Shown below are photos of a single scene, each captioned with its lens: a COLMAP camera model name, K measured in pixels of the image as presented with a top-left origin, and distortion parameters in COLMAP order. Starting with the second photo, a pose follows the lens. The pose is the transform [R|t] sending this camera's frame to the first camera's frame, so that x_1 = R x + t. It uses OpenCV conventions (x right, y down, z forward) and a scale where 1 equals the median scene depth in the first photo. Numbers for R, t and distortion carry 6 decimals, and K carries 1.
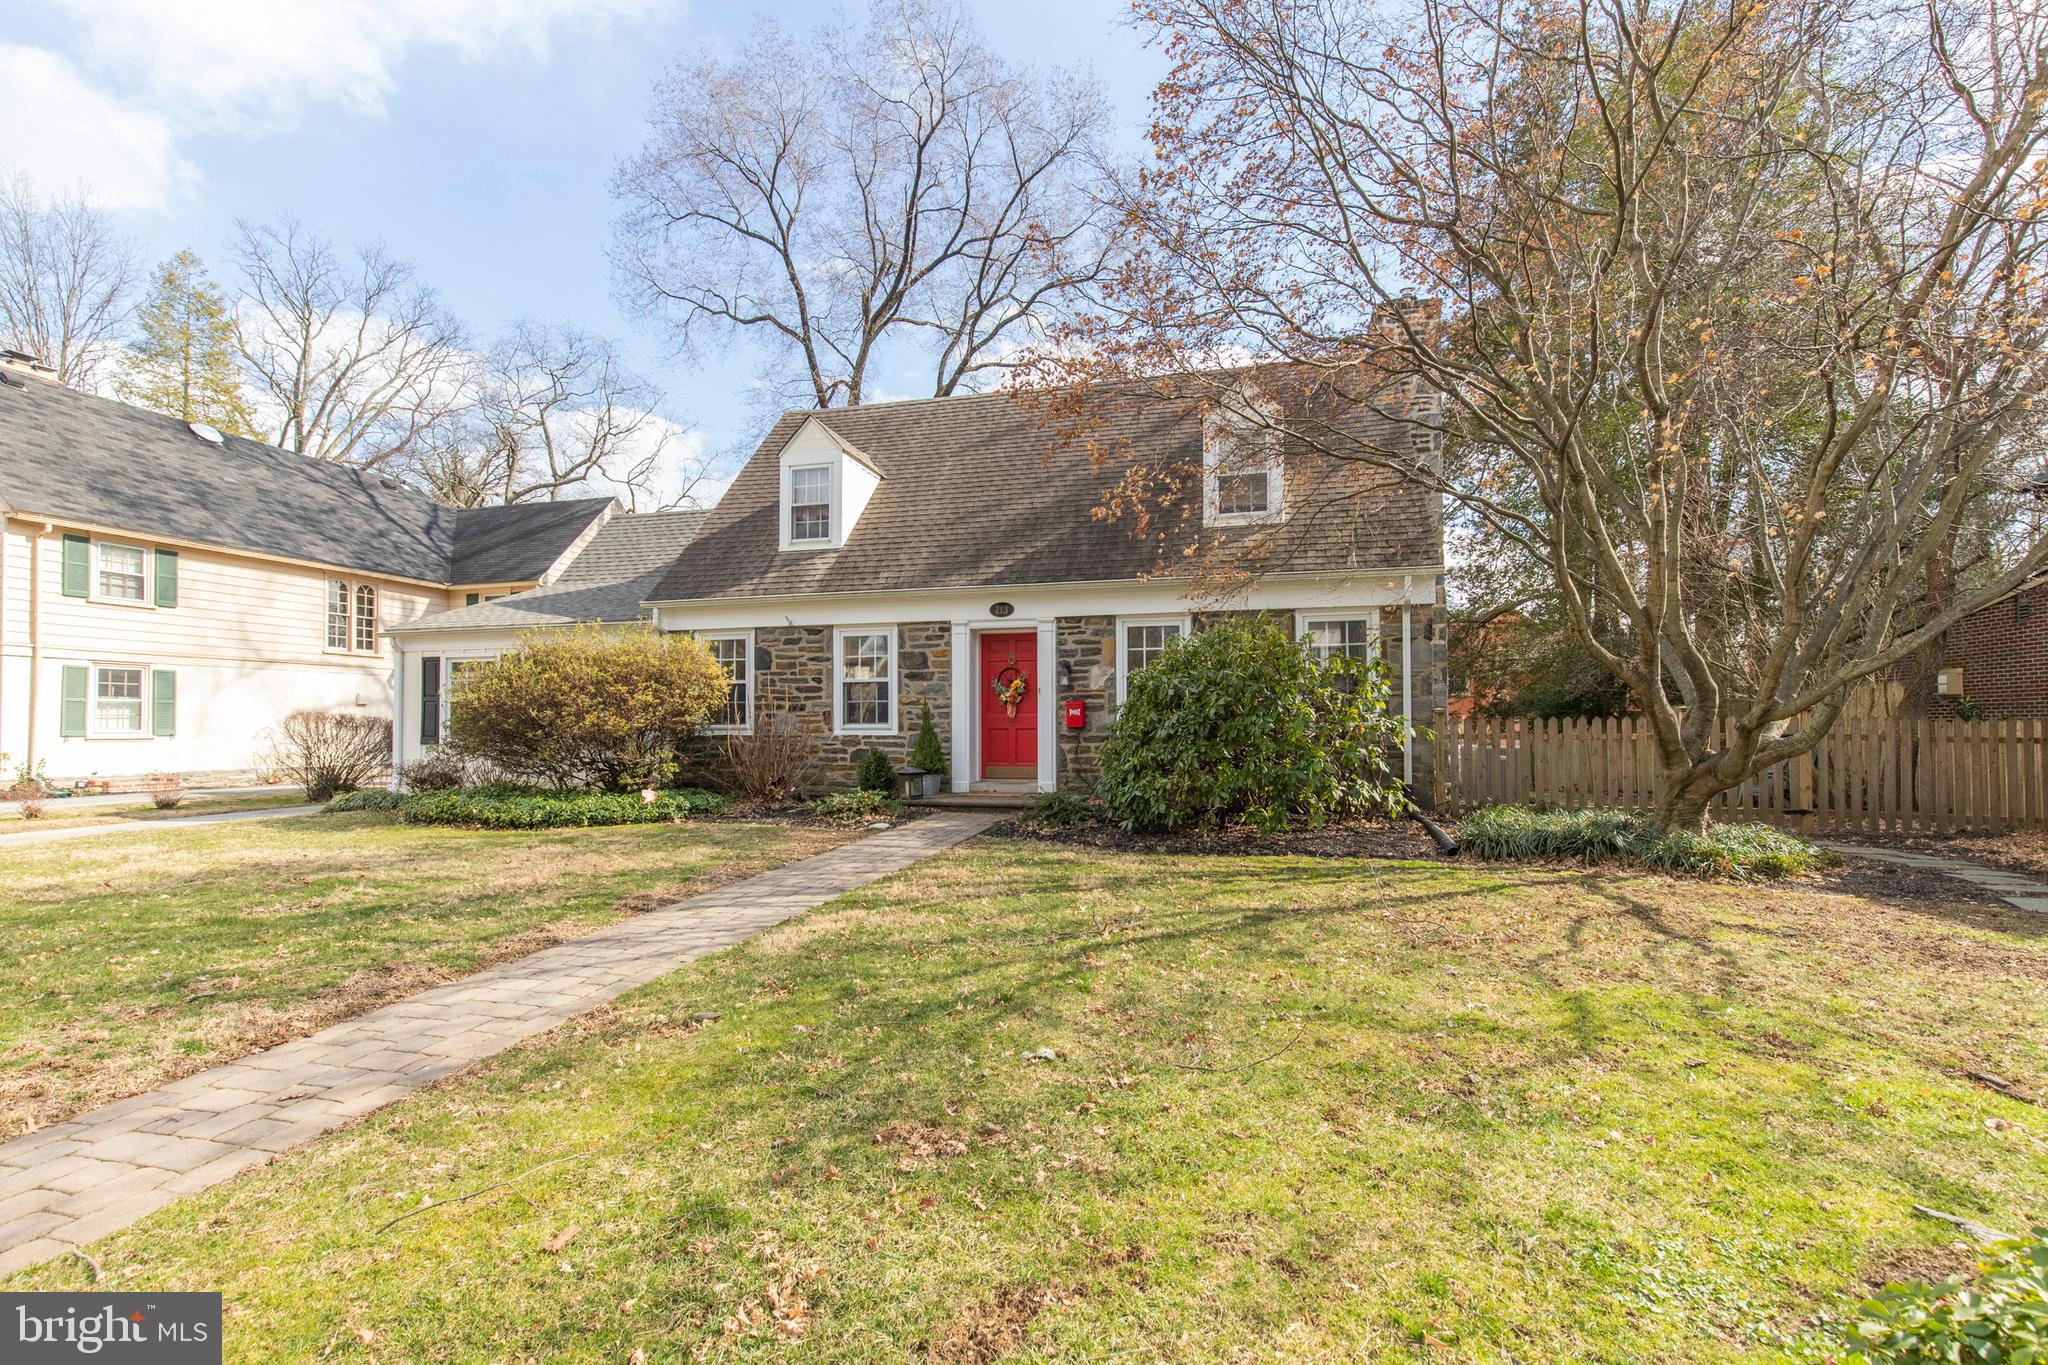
lens RADIAL K [[932.8, 0, 1030.4], [0, 932.8, 683.2], [0, 0, 1]] dist [0.011667, 0.000050]
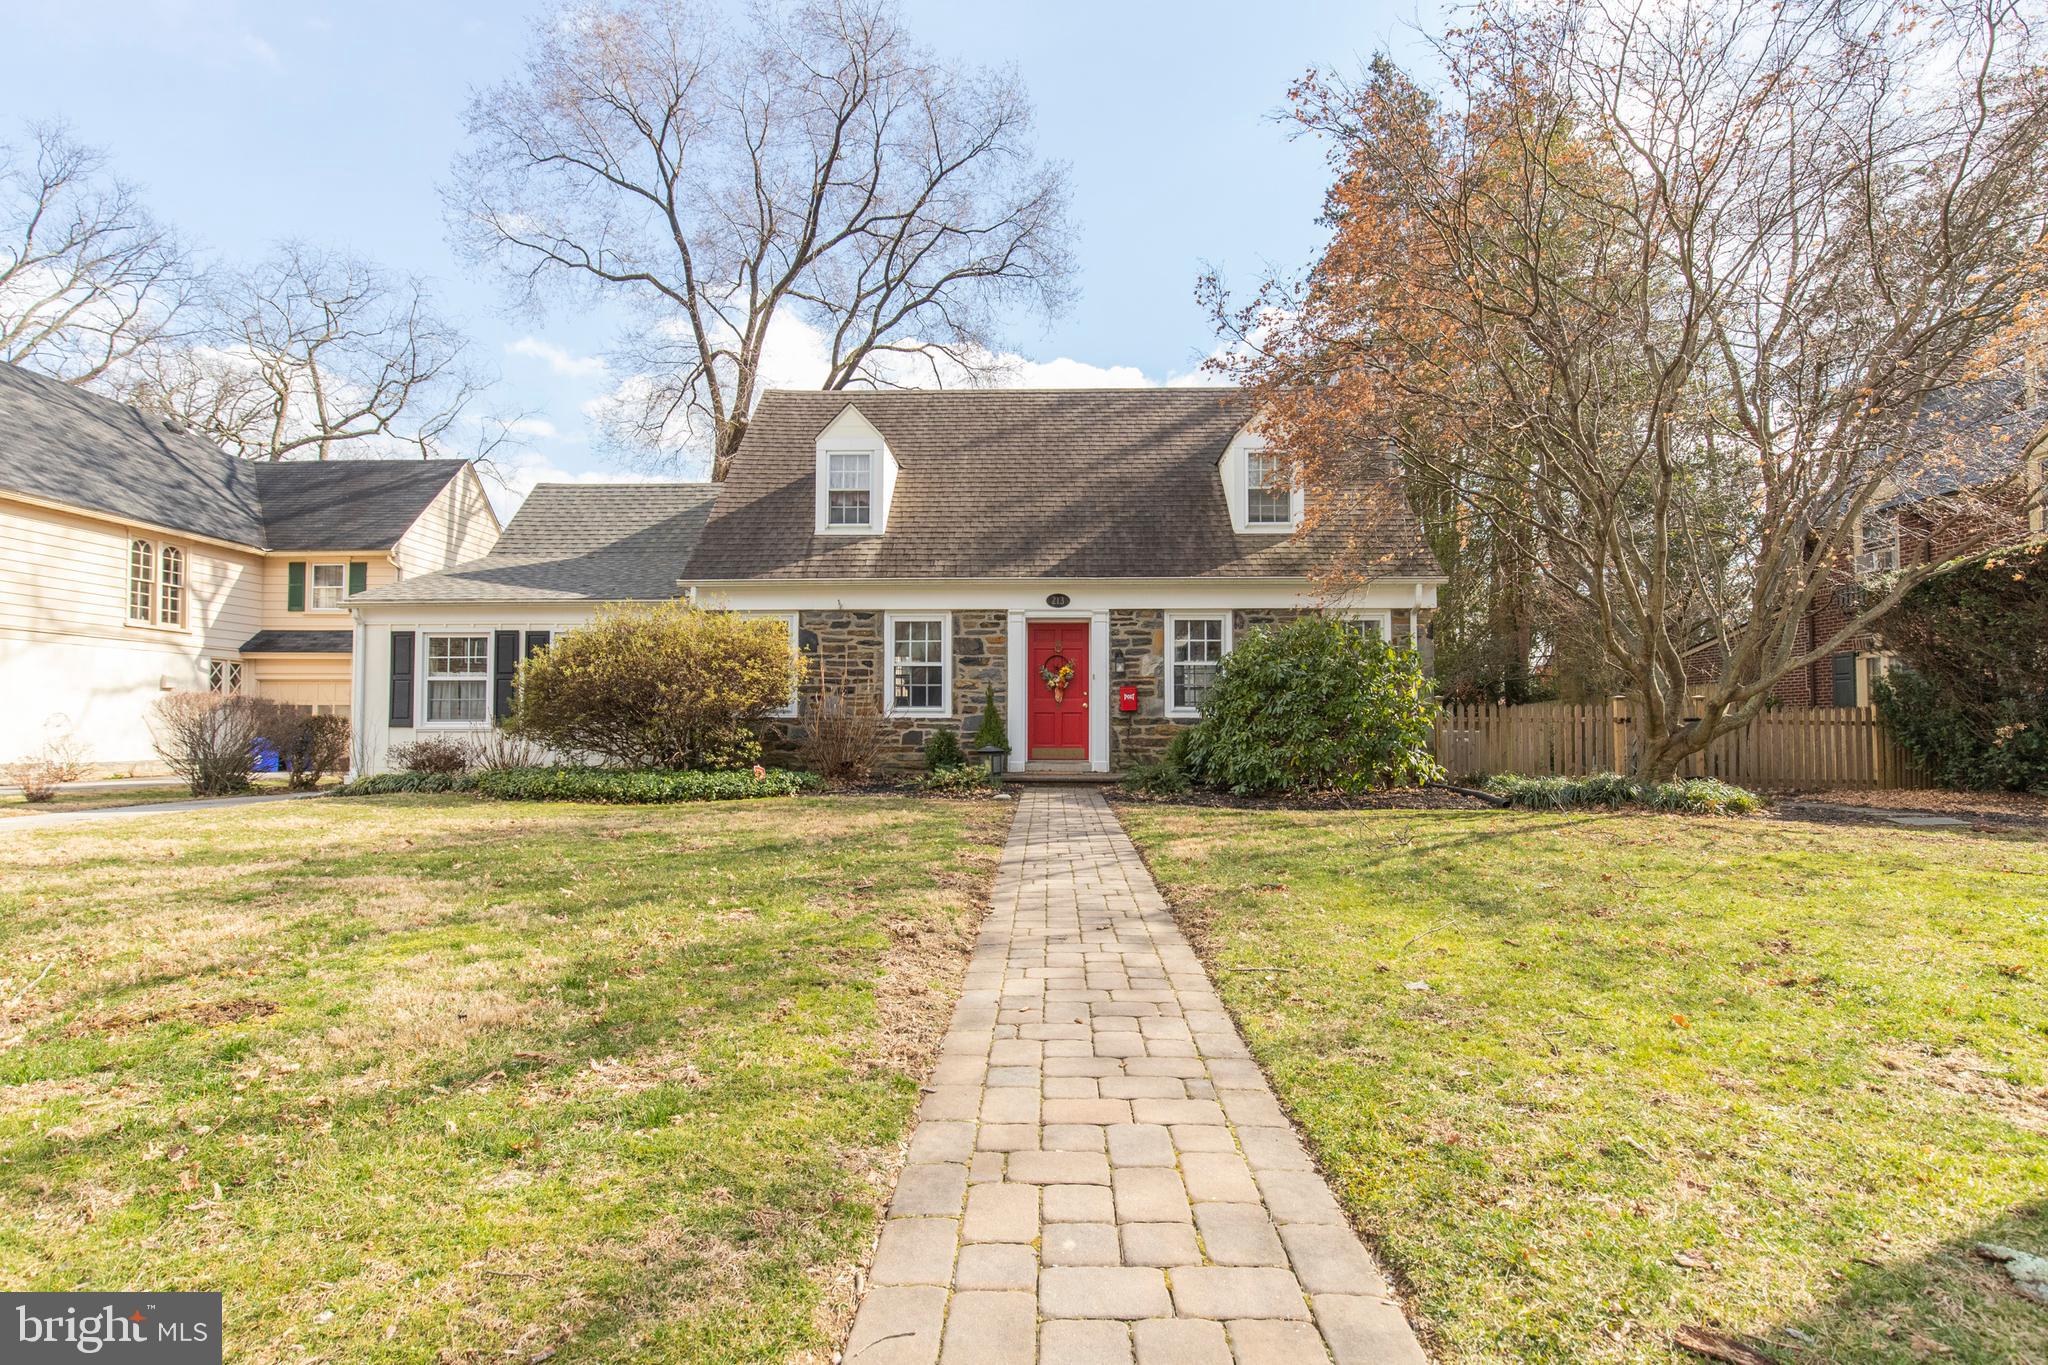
lens RADIAL K [[1007.6, 0, 1024.0], [0, 1007.6, 682.5], [0, 0, 1]] dist [0.002035, -0.000322]
pose [[0.972242, 0.016298, 0.233409, -0.320667], [-0.015023, 0.999861, -0.007239, 0.022858], [-0.233495, 0.003531, 0.972352, -0.107715]]
